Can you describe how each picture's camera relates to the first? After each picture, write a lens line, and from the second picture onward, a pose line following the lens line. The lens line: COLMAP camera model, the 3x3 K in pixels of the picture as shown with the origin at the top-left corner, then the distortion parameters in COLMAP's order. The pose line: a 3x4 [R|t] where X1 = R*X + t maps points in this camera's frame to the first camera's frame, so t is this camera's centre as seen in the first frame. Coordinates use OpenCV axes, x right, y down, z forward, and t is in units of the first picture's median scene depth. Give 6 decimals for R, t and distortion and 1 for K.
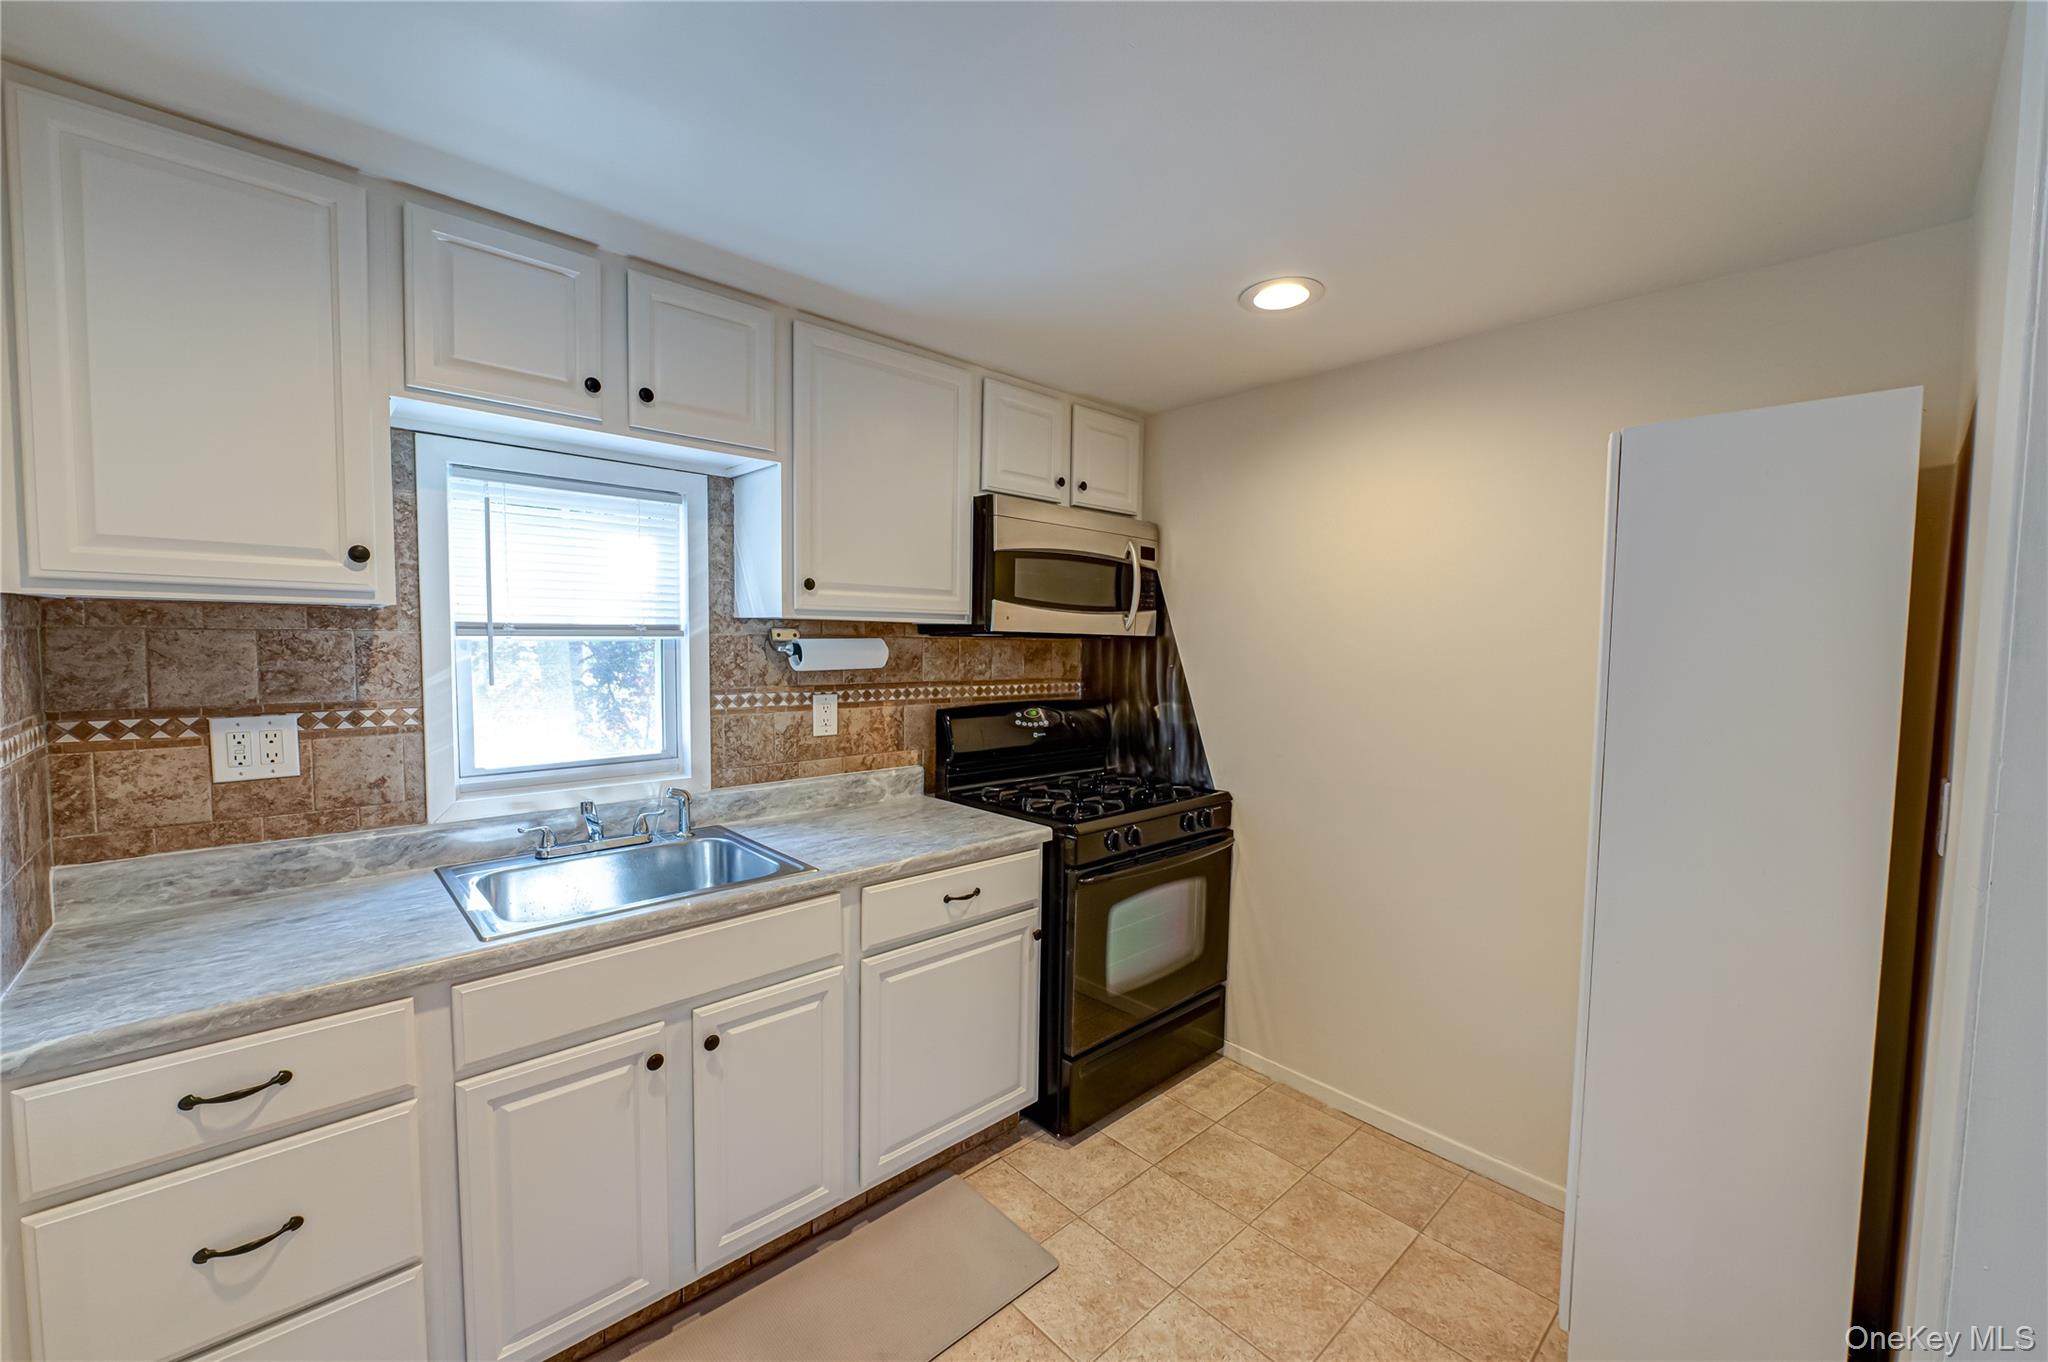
lens RADIAL K [[801.4, 0, 1030.1], [0, 801.4, 688.9], [0, 0, 1]] dist [-0.006529, -0.001815]
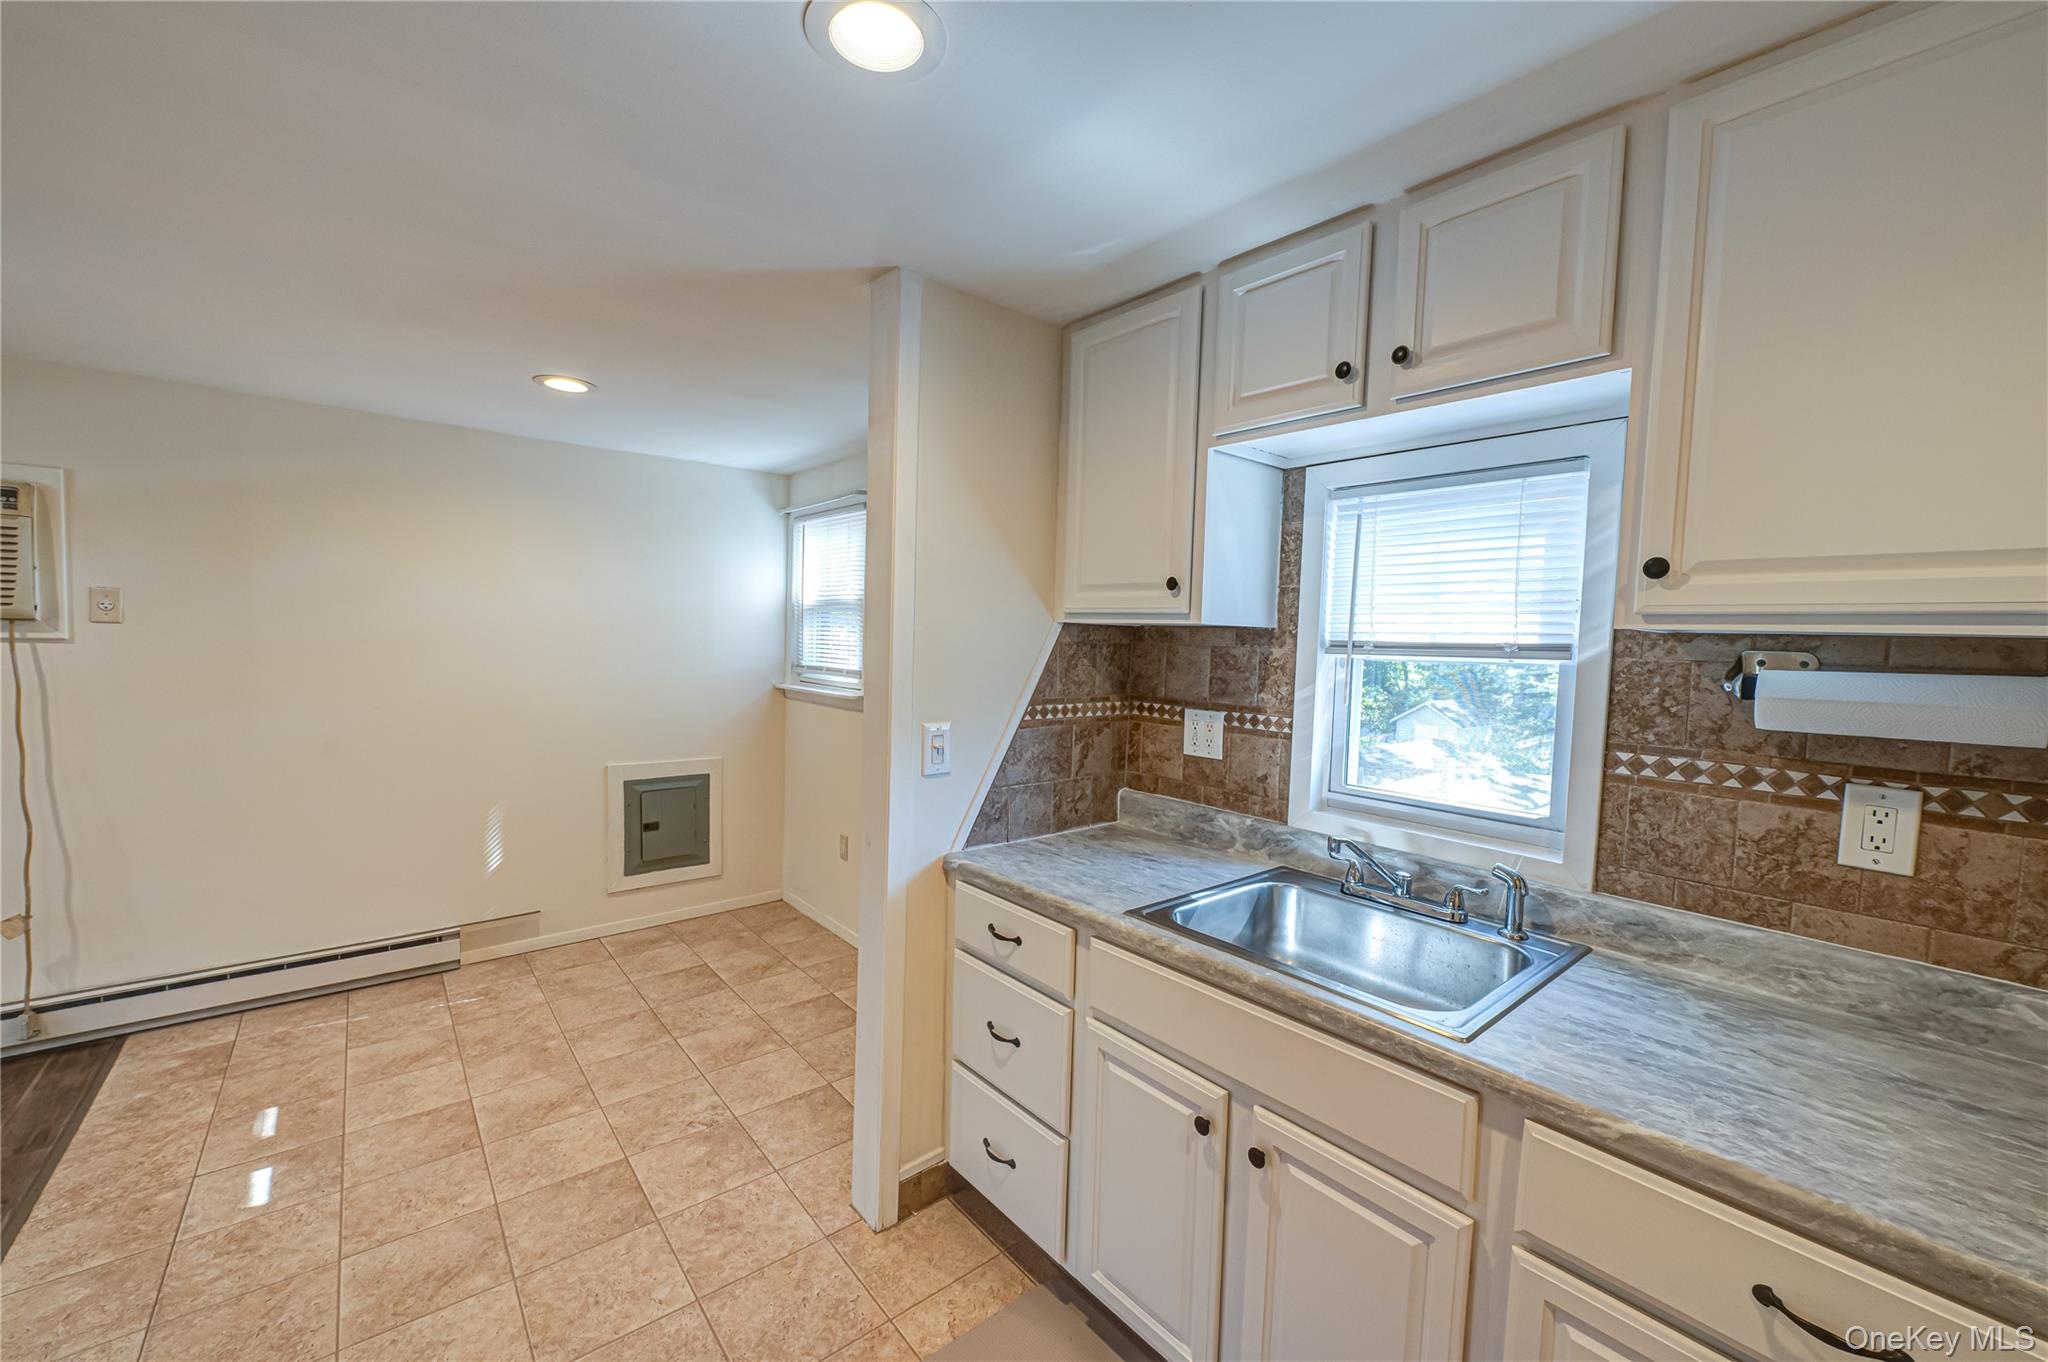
lens RADIAL K [[801.4, 0, 1031.9], [0, 801.4, 688.5], [0, 0, 1]] dist [-0.006529, -0.001815]
pose [[-0.051110, 0.047196, -0.997577, 0.284885], [-0.094792, 0.994144, 0.051890, -0.032760], [0.994184, 0.097215, -0.046337, 0.560915]]
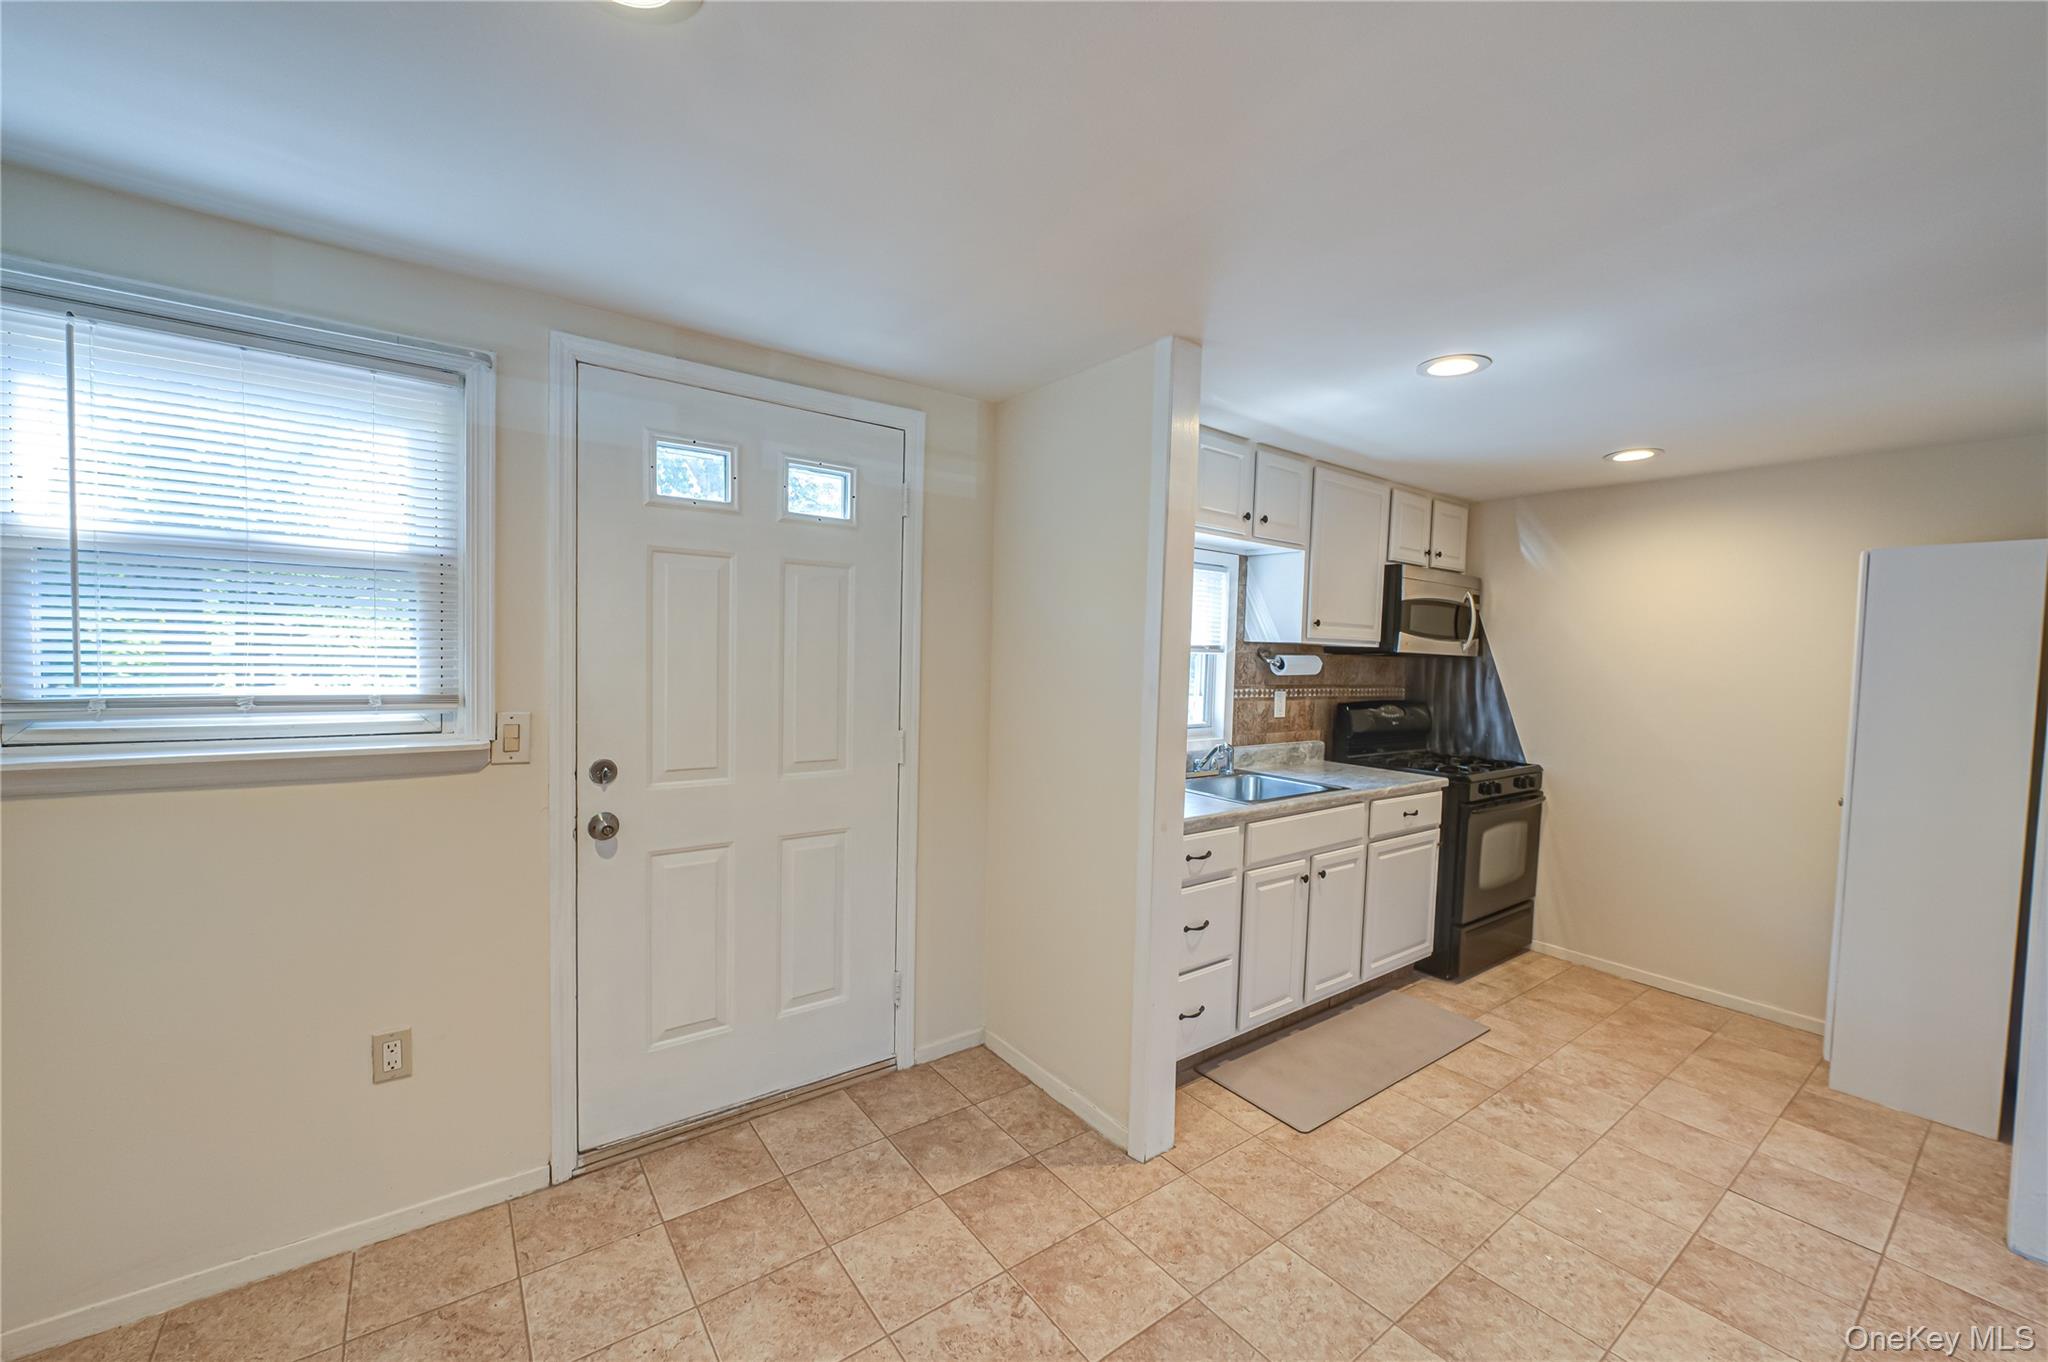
lens RADIAL K [[801.4, 0, 1030.0], [0, 801.4, 687.8], [0, 0, 1]] dist [-0.006529, -0.001815]
pose [[0.994051, 0.019730, -0.107114, -0.644210], [-0.021812, 0.999595, -0.018301, 0.044849], [0.106709, 0.020529, 0.994078, -0.671085]]
